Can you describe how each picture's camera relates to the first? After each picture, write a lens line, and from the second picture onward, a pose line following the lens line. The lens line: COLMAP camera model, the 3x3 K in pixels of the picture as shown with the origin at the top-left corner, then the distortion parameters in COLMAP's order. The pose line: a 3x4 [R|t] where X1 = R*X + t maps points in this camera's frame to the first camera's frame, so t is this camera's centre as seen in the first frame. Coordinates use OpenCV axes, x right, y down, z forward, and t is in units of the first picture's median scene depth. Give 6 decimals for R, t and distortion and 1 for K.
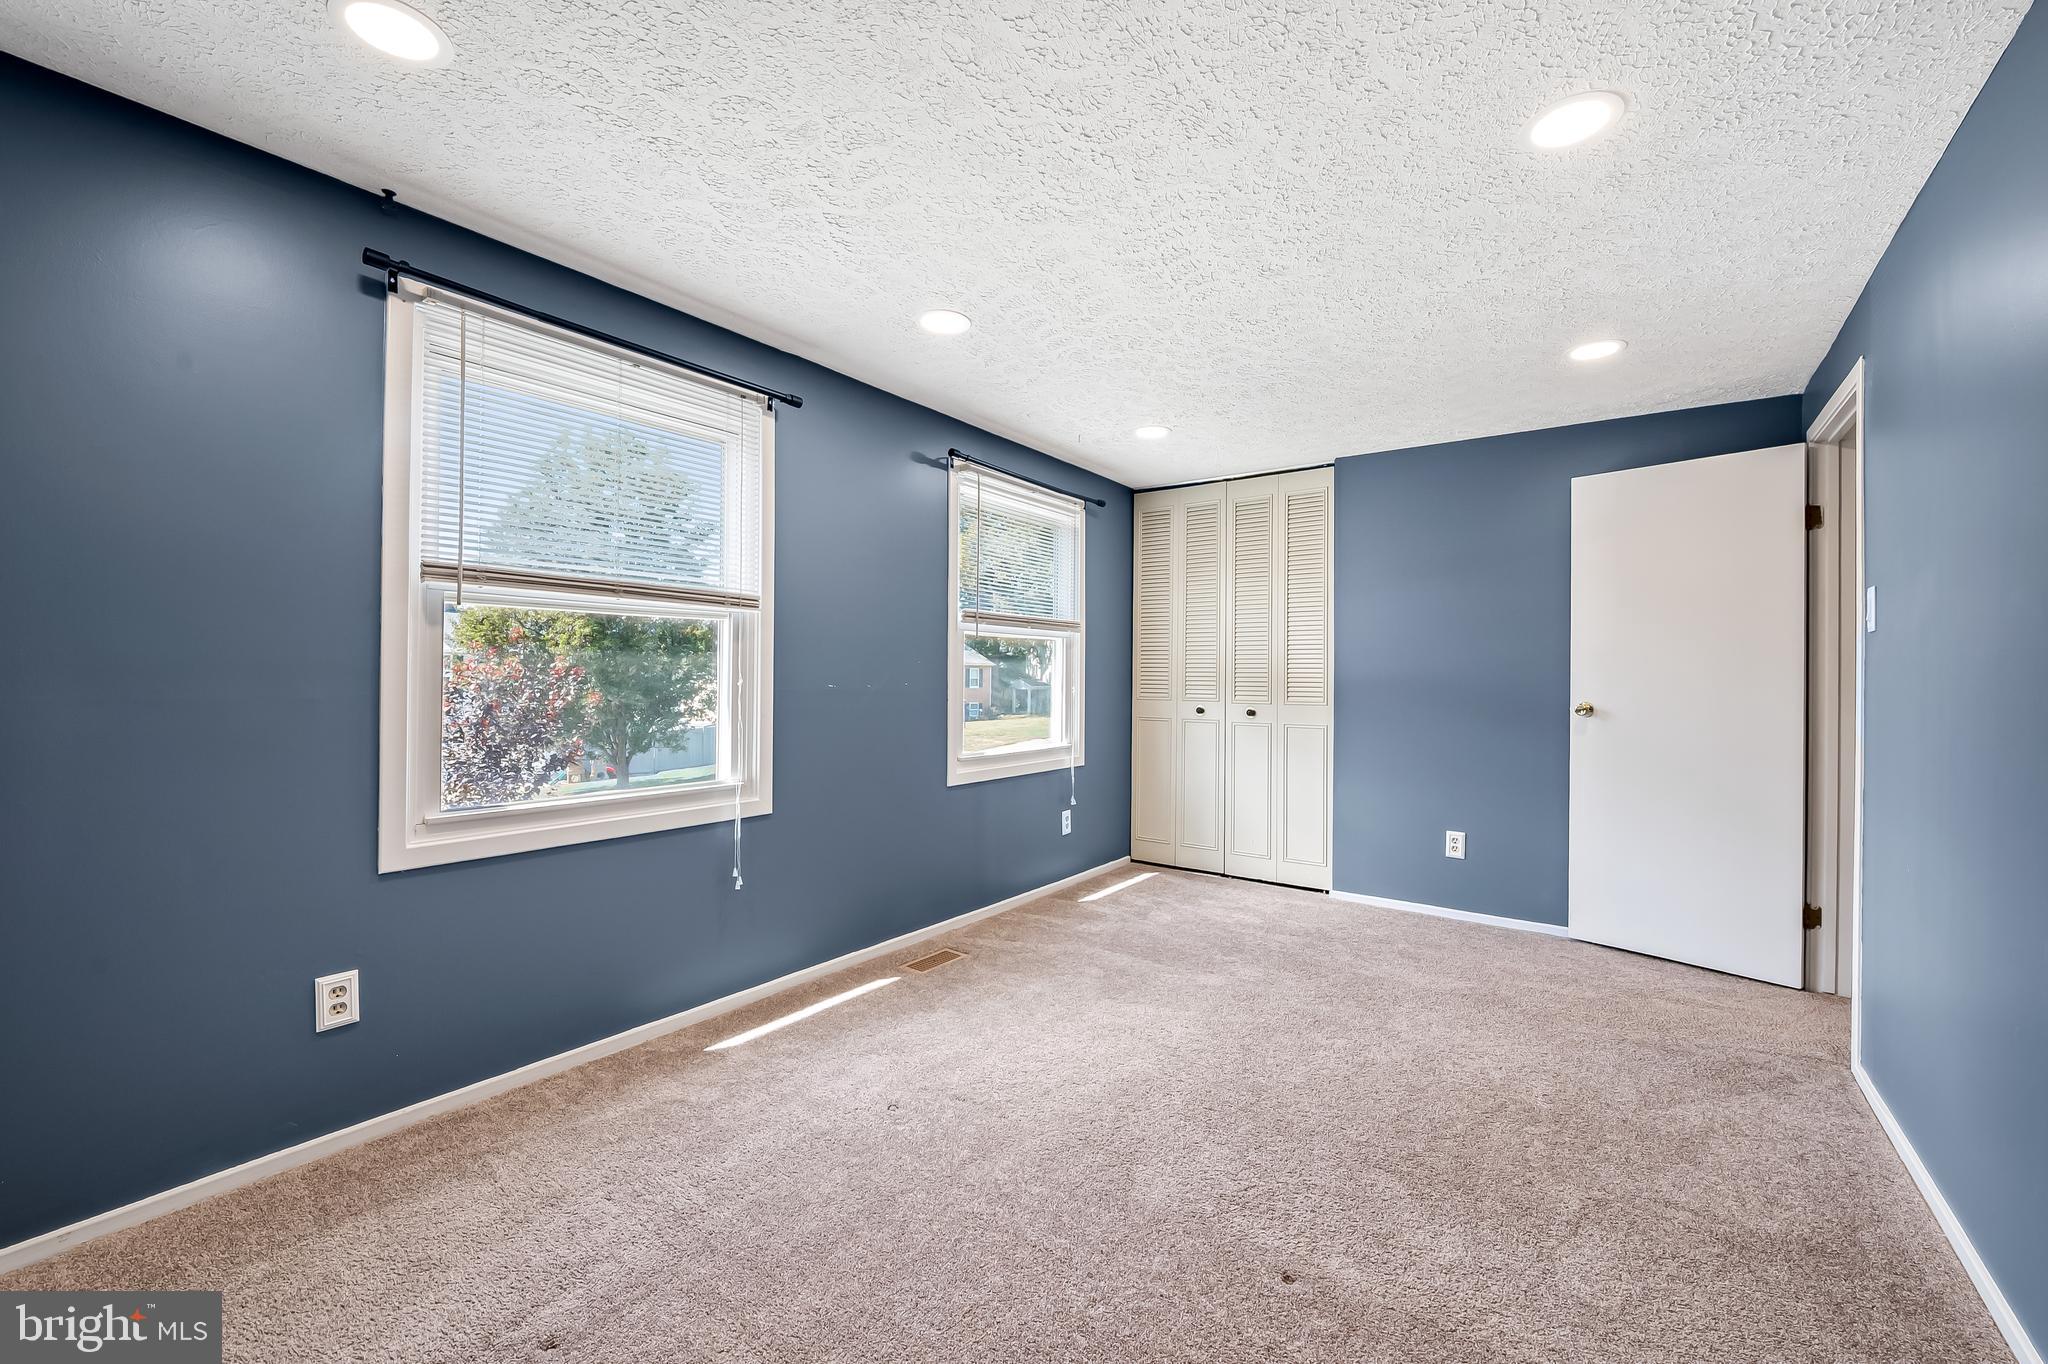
lens RADIAL K [[832.4, 0, 1018.2], [0, 832.4, 671.6], [0, 0, 1]] dist [-0.002616, -0.000792]
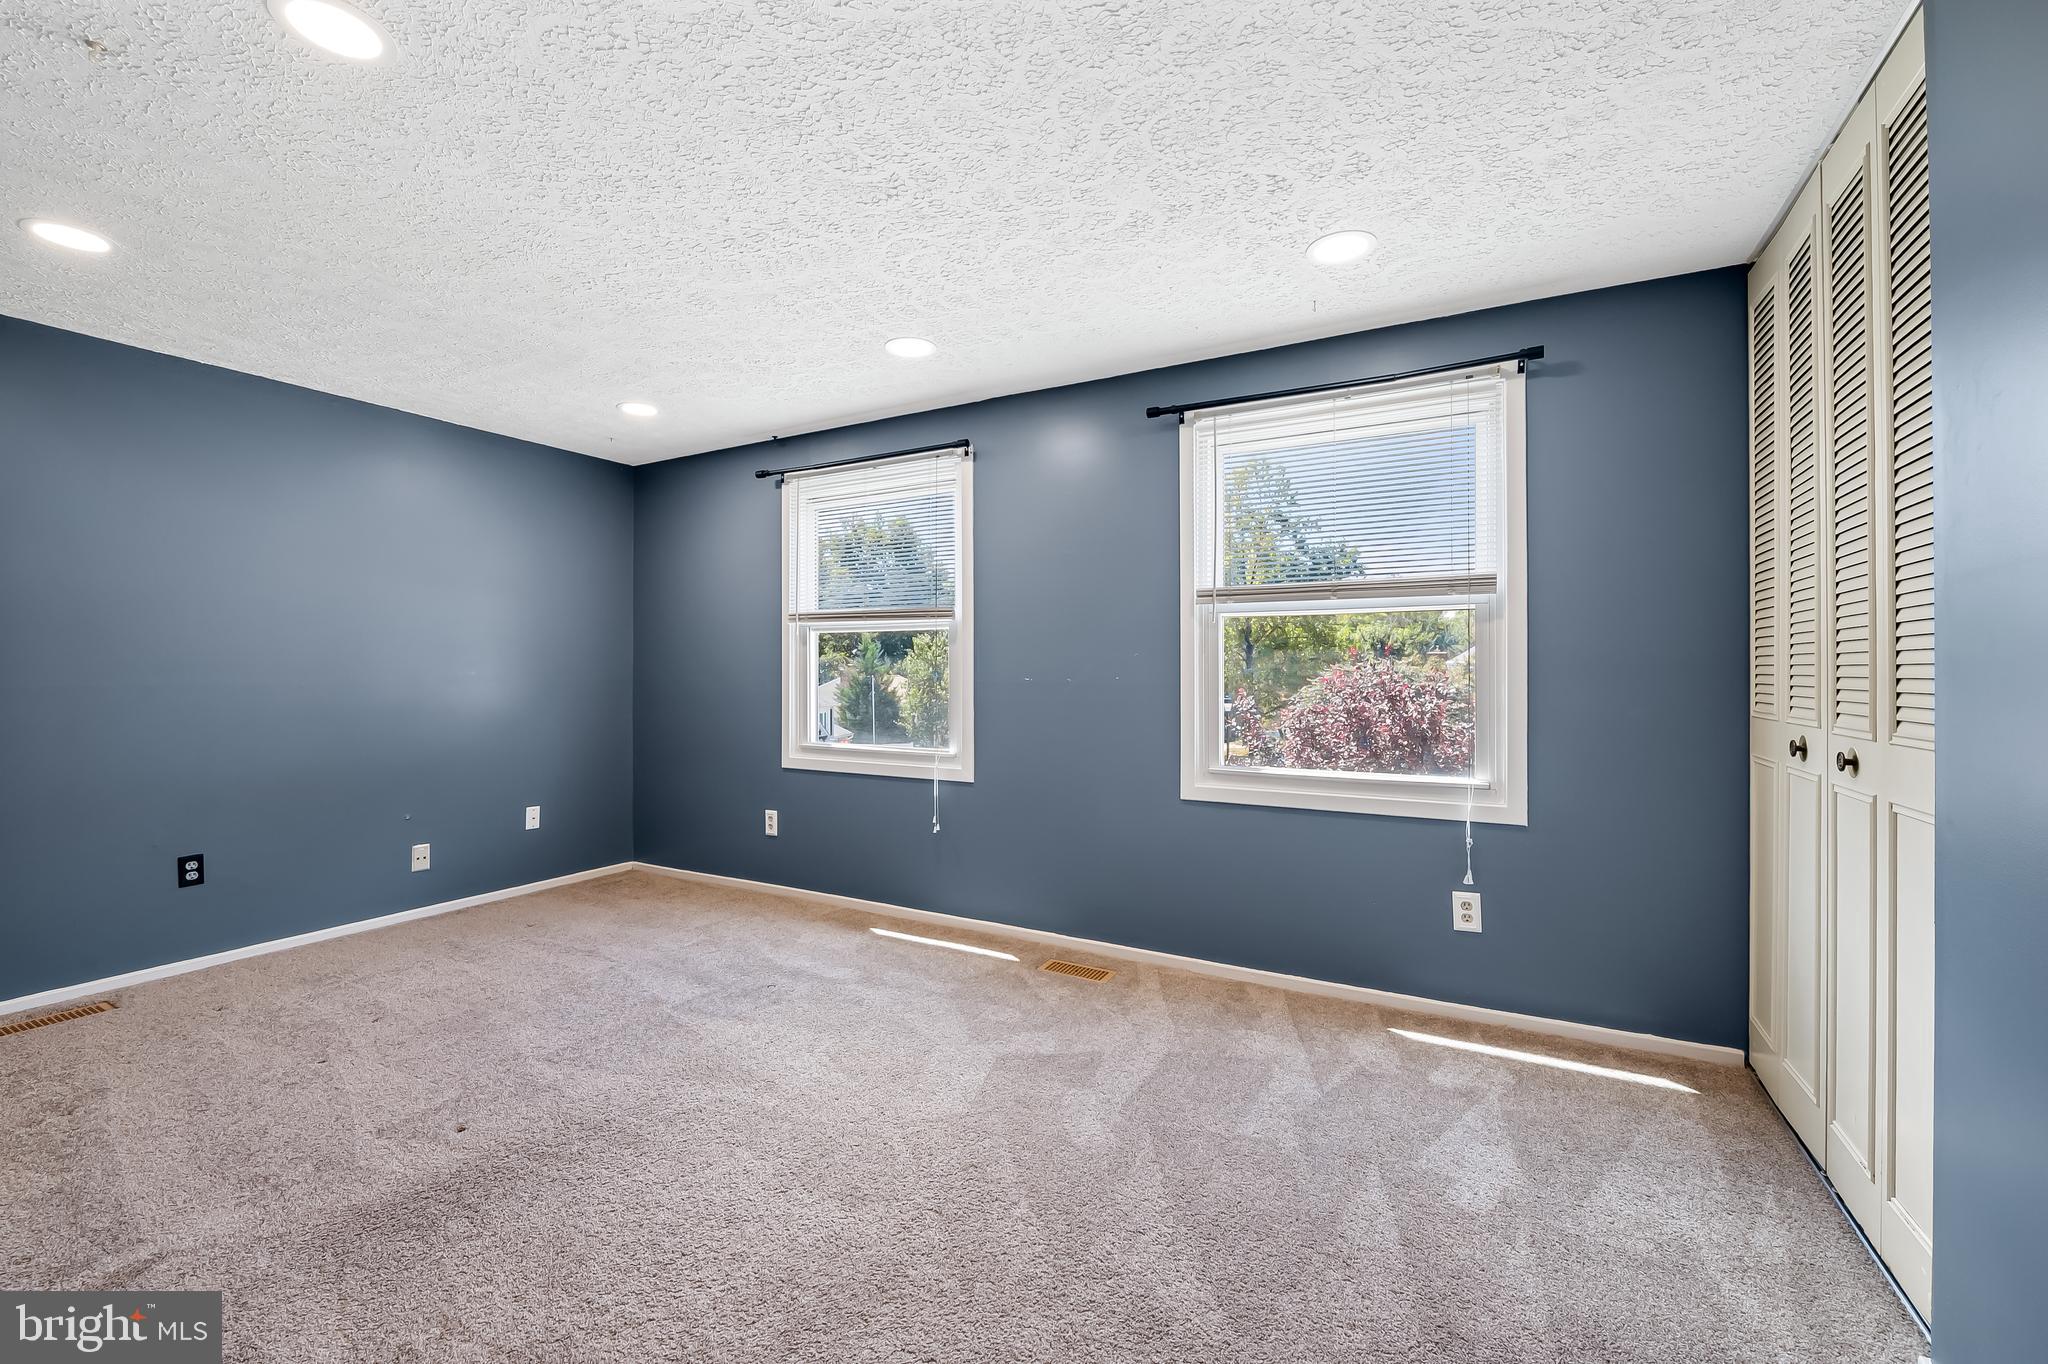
lens RADIAL K [[832.4, 0, 1021.1], [0, 832.4, 676.0], [0, 0, 1]] dist [-0.002616, -0.000792]
pose [[0.120959, -0.006994, -0.992633, 0.823484], [0.001383, 0.999975, -0.006877, 0.019763], [0.992656, -0.000541, 0.120966, 0.817087]]
